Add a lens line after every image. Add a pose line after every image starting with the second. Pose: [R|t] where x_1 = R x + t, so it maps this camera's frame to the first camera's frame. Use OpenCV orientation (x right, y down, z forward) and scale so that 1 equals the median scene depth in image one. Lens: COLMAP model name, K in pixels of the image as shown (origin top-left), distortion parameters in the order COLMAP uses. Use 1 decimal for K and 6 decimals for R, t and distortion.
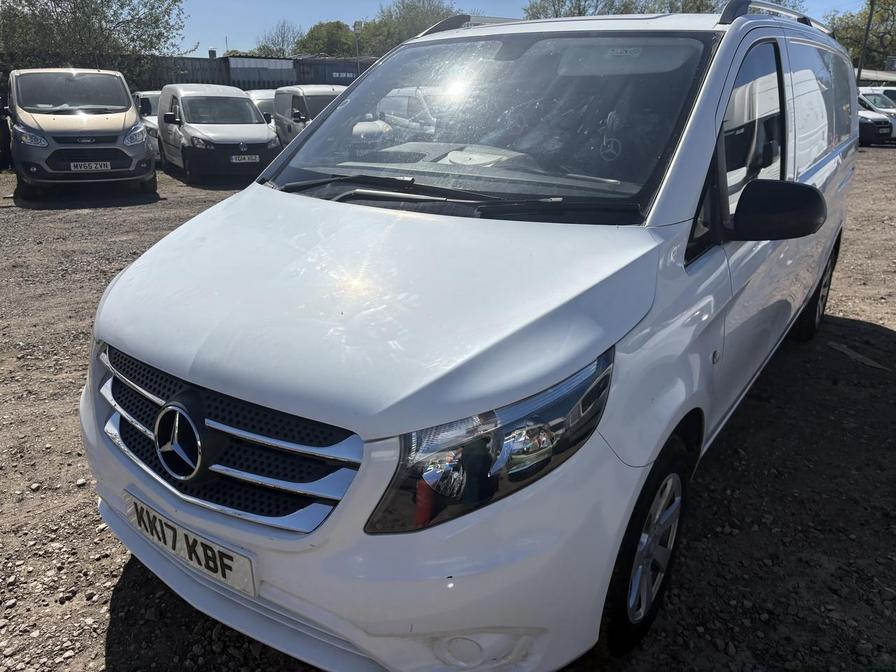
lens RADIAL K [[675.7, 0, 449.9], [0, 675.7, 337.1], [0, 0, 1]] dist [0.007113, -0.003029]
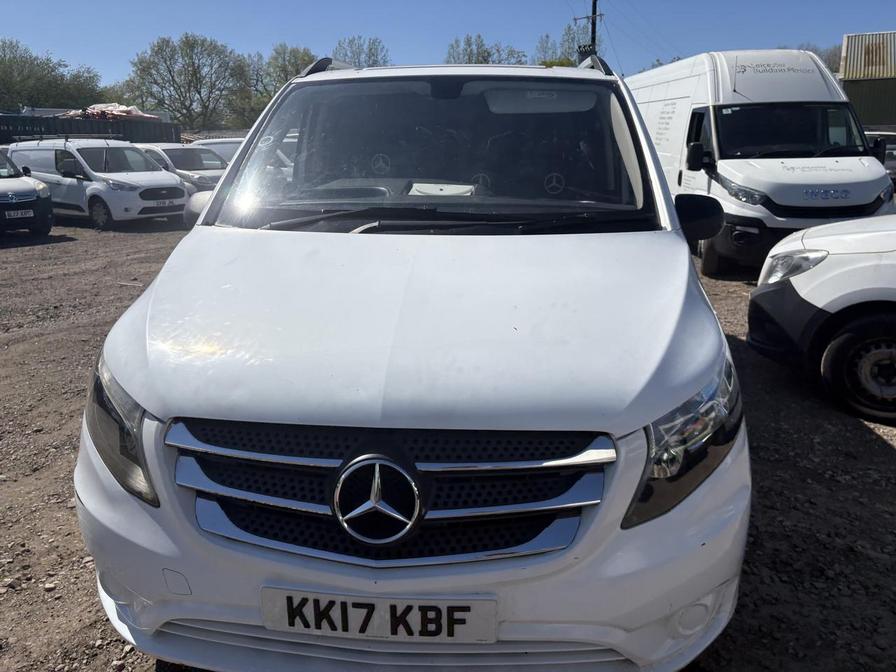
lens RADIAL K [[675.7, 0, 450.1], [0, 675.7, 333.7], [0, 0, 1]] dist [0.007113, -0.003029]
pose [[0.866448, -0.130070, 0.482027, -0.716411], [0.168998, 0.984883, -0.038016, -0.006803], [-0.469796, 0.114400, 0.875331, 0.167443]]
